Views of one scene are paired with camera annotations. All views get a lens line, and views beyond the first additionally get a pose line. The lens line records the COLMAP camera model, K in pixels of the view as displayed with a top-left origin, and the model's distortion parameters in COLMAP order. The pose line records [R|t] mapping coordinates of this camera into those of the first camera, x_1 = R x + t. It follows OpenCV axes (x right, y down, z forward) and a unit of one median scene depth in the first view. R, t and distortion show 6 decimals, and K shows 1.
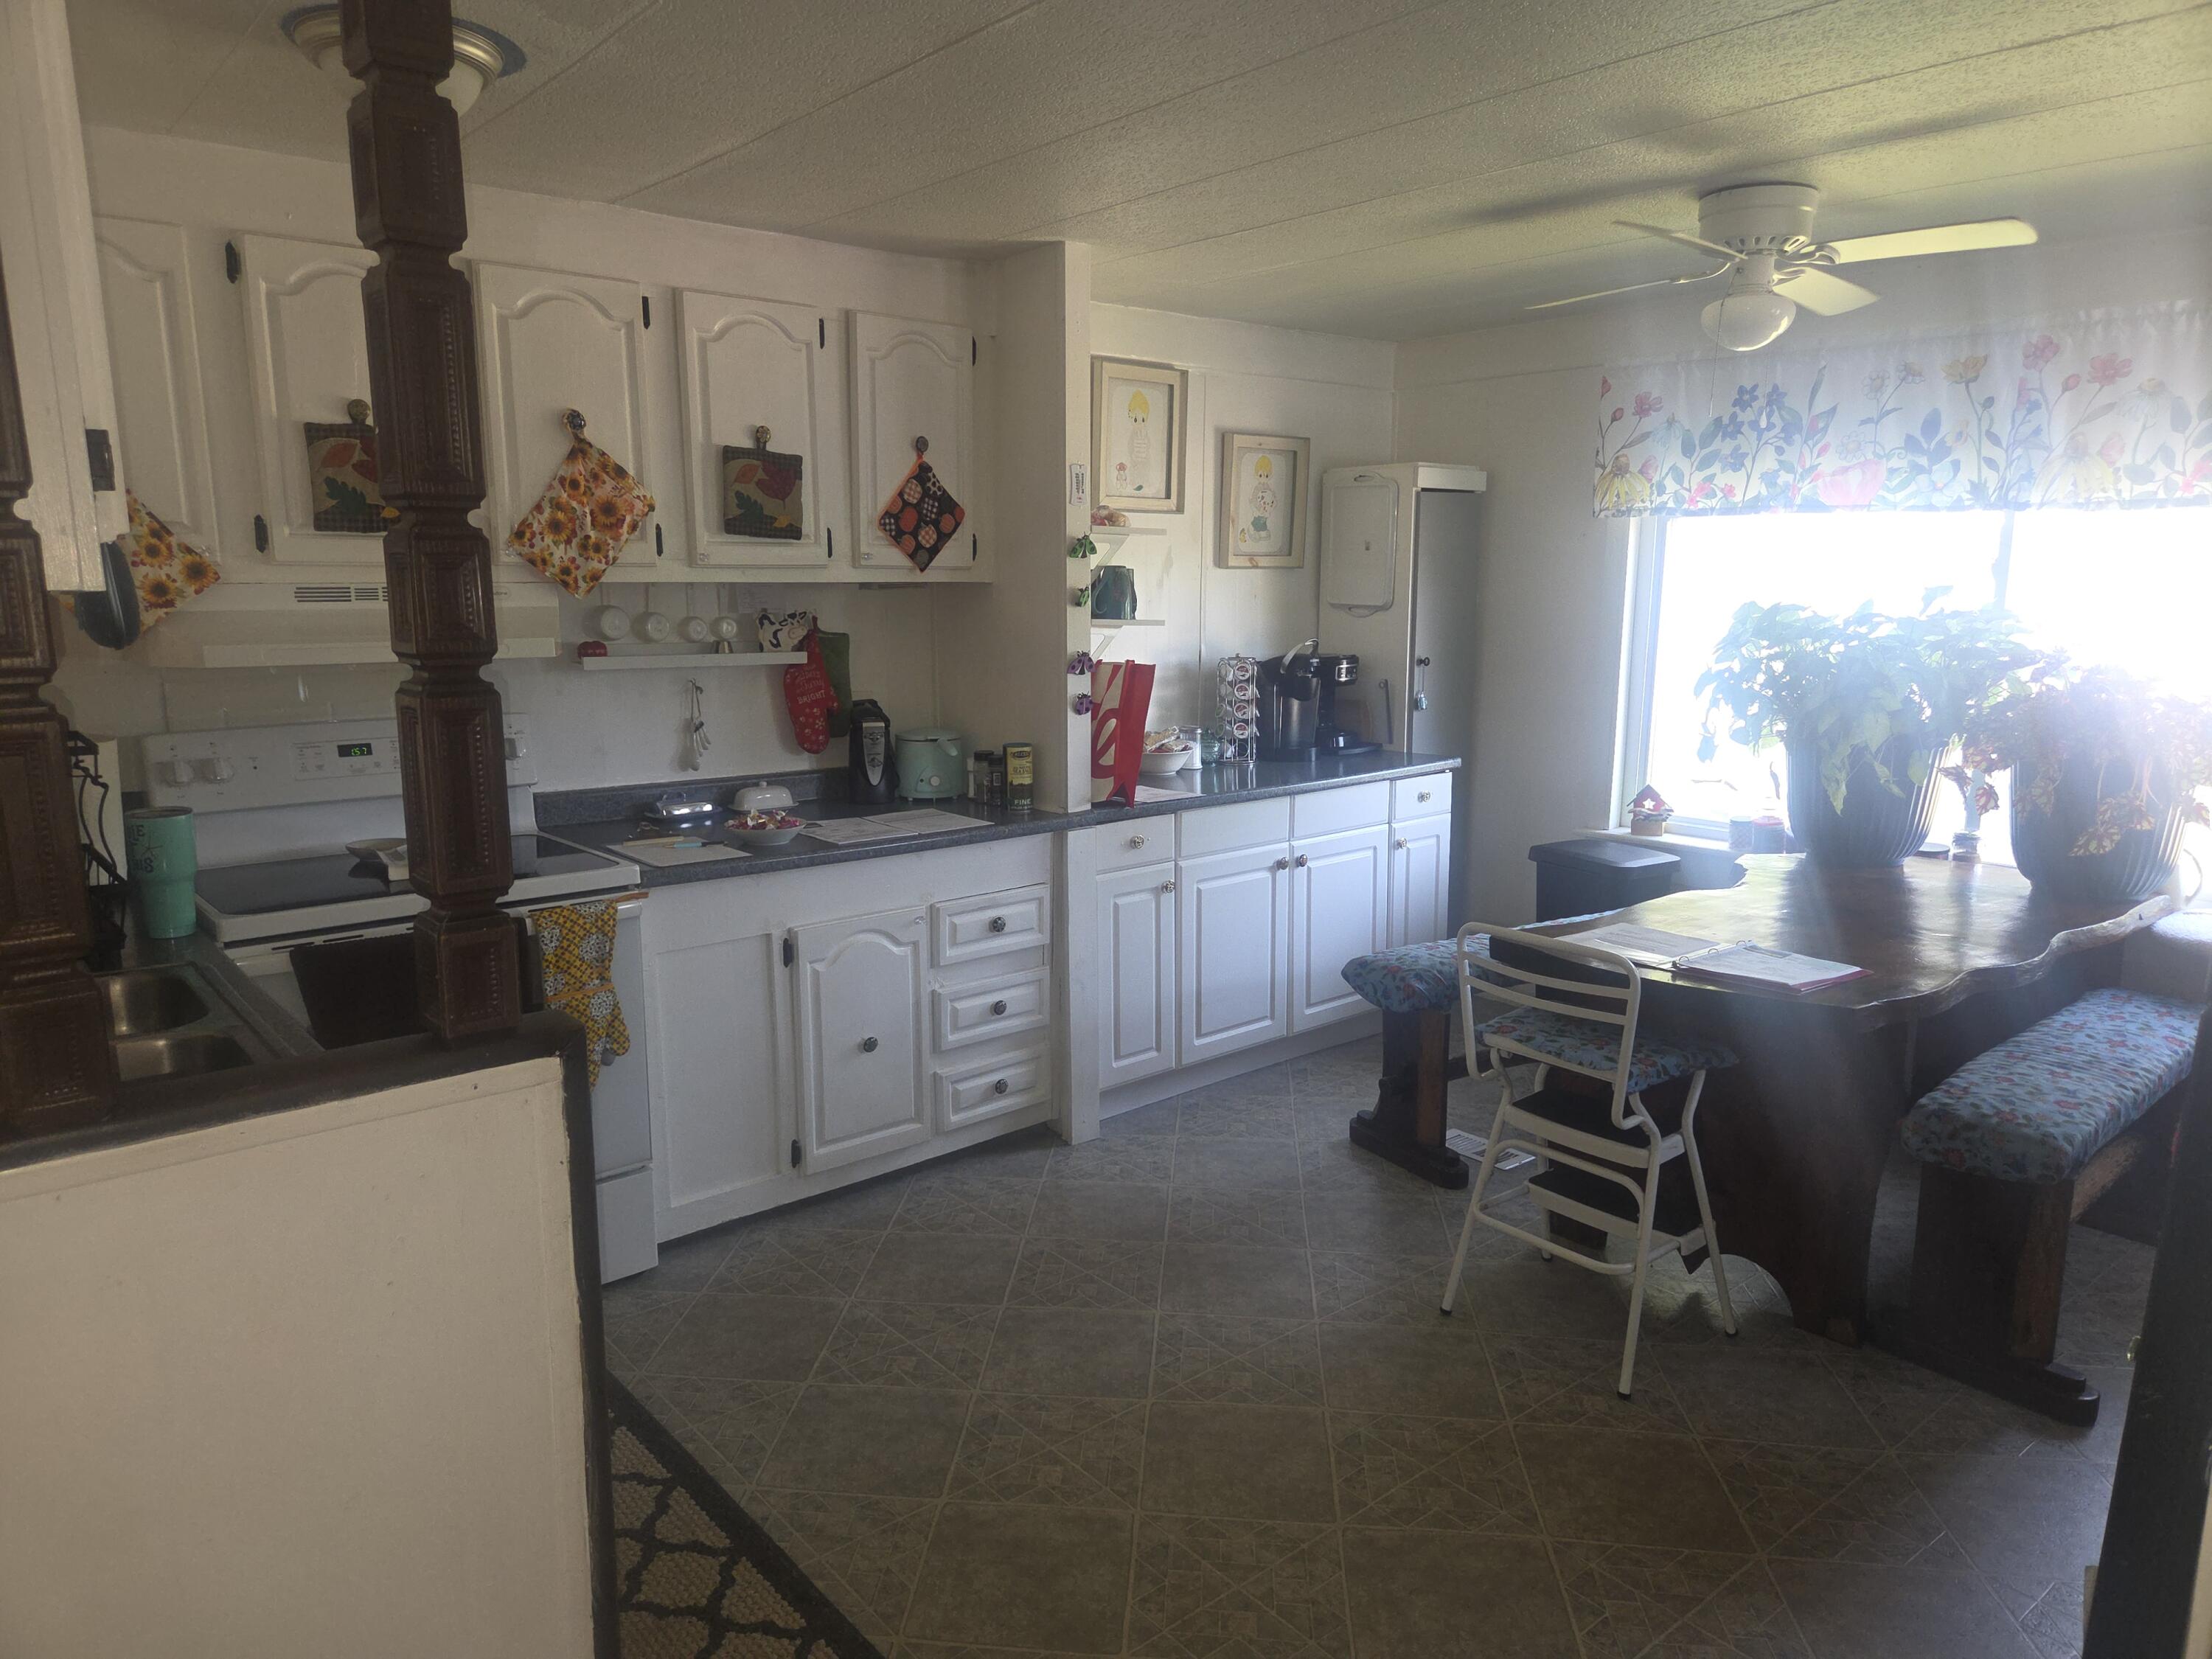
lens RADIAL K [[1483.2, 0, 1104.6], [0, 1483.2, 826.5], [0, 0, 1]] dist [0.006361, -0.004401]
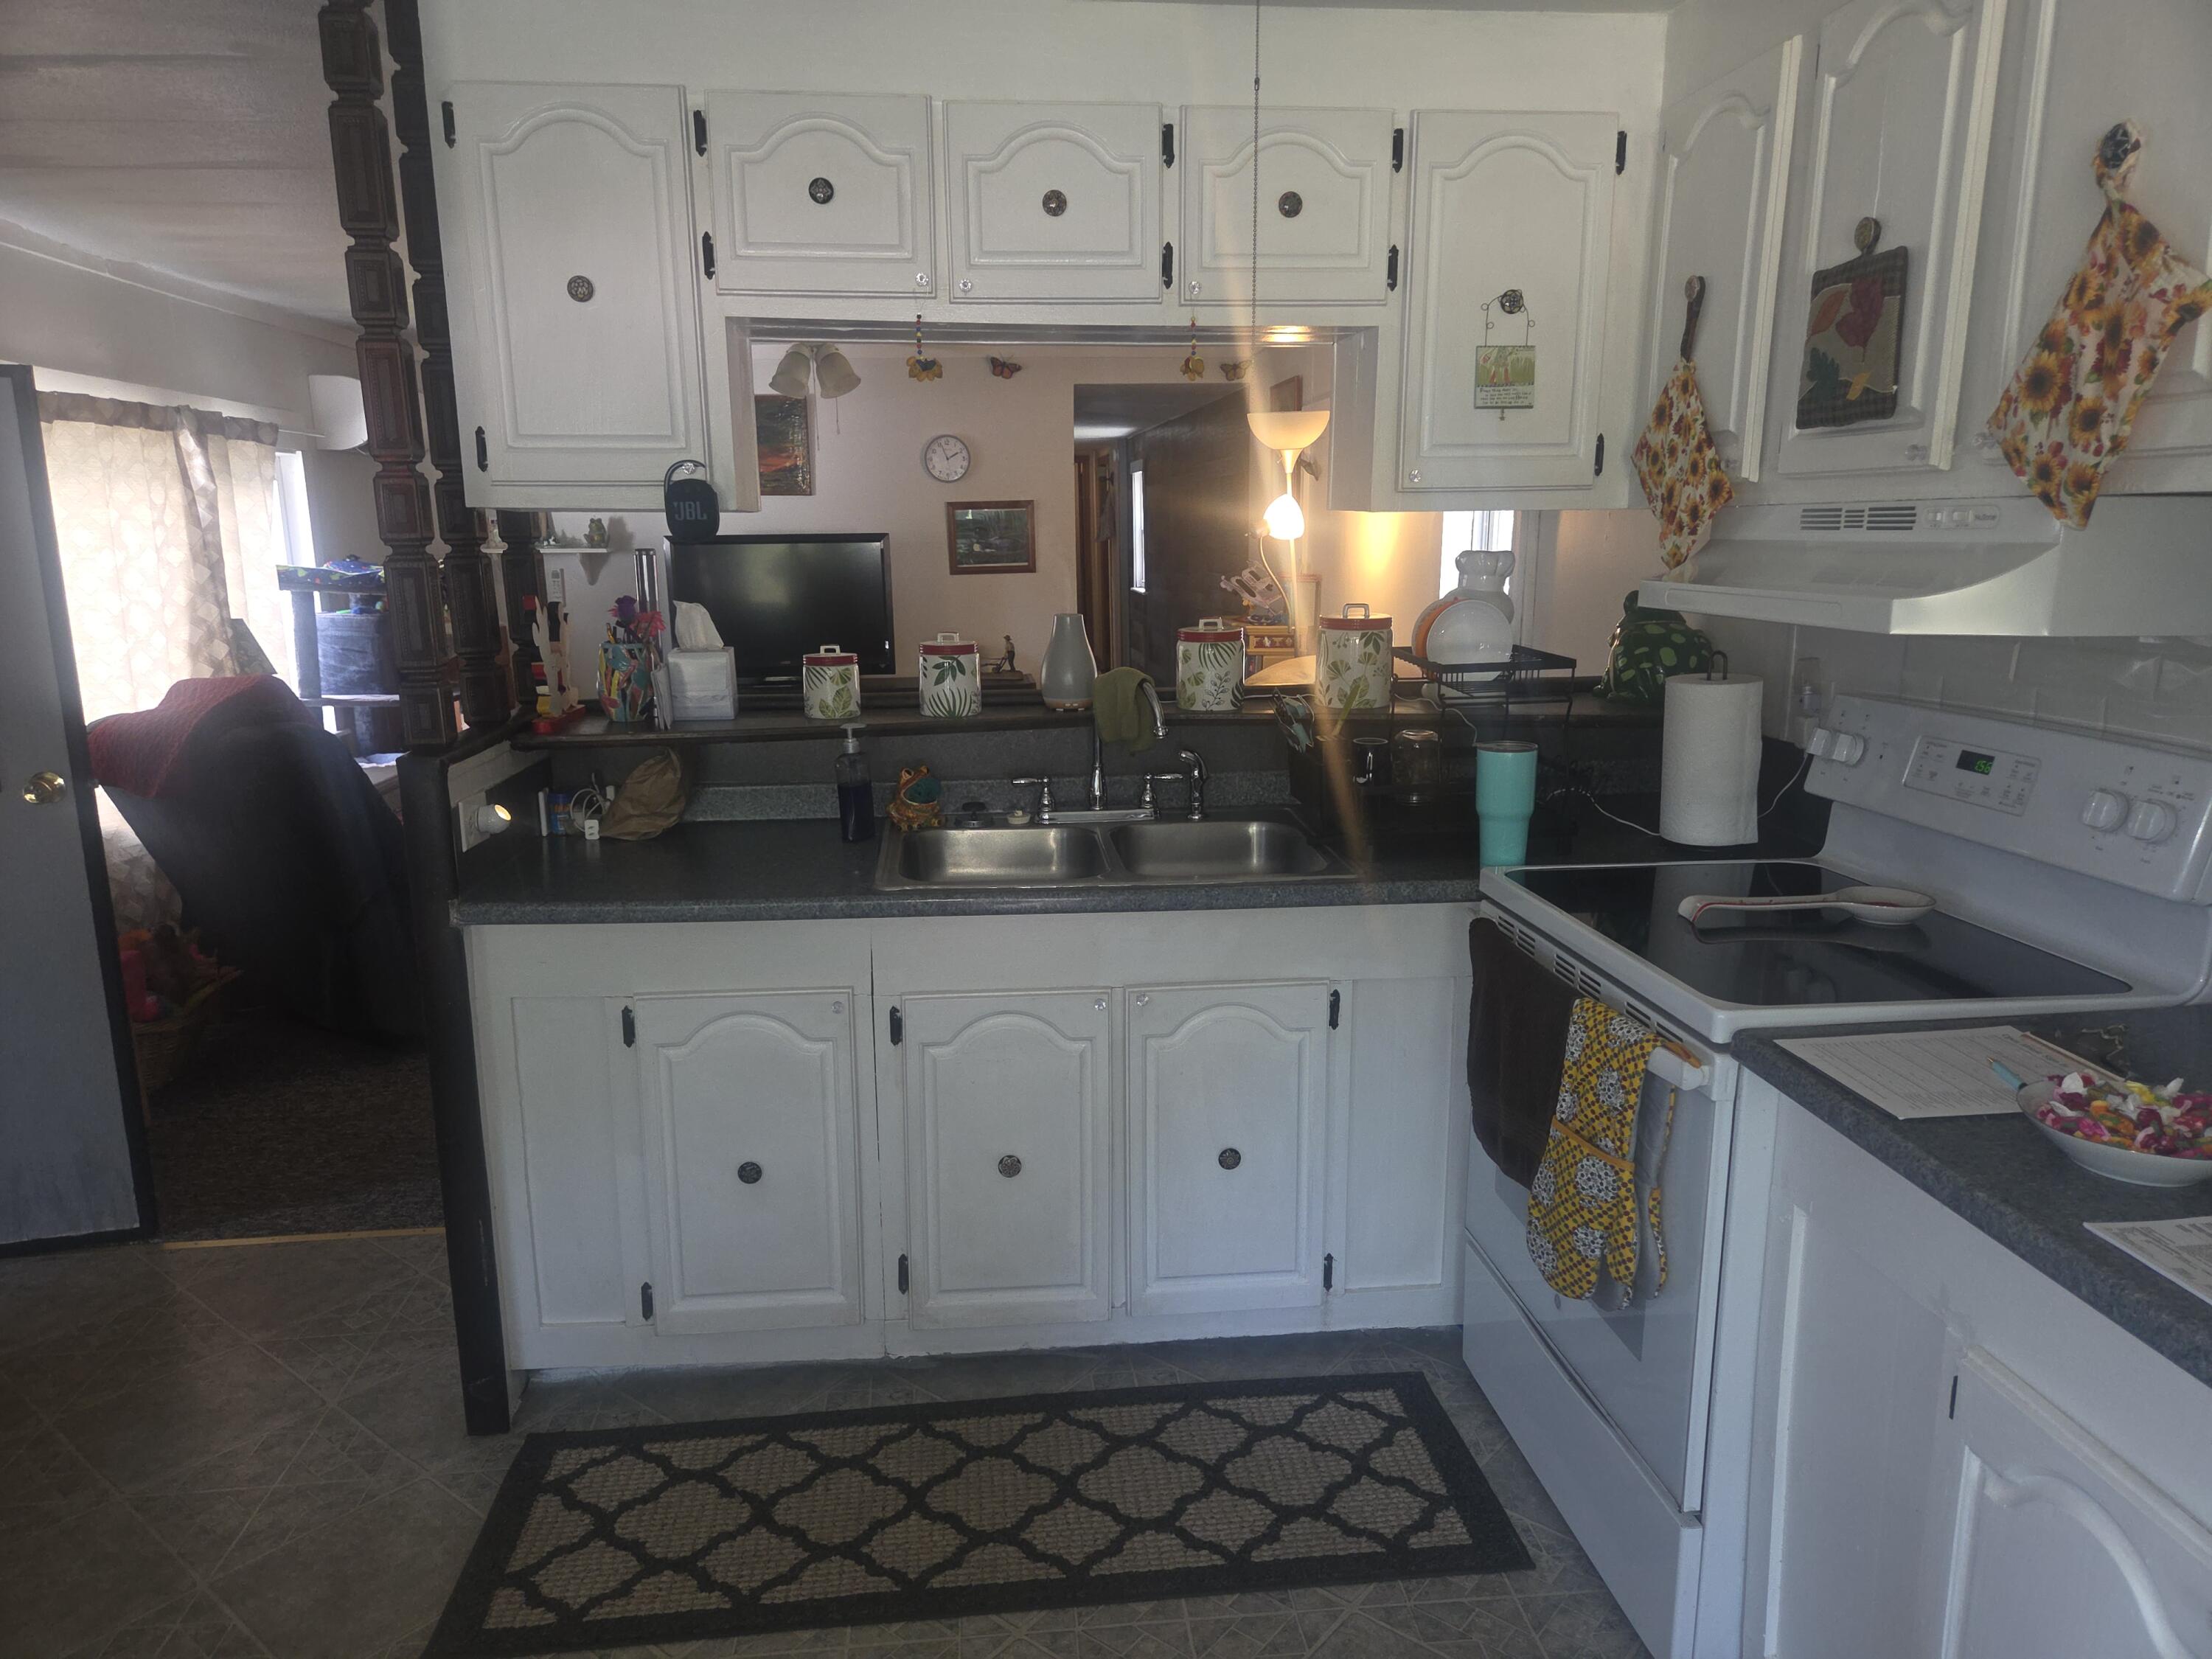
lens RADIAL K [[1483.2, 0, 1096.6], [0, 1483.2, 850.3], [0, 0, 1]] dist [0.006361, -0.004401]
pose [[-0.565133, 0.178088, -0.805549, 0.245215], [-0.135833, 0.943012, 0.303771, -0.161809], [0.813741, 0.281091, -0.508737, 1.037319]]
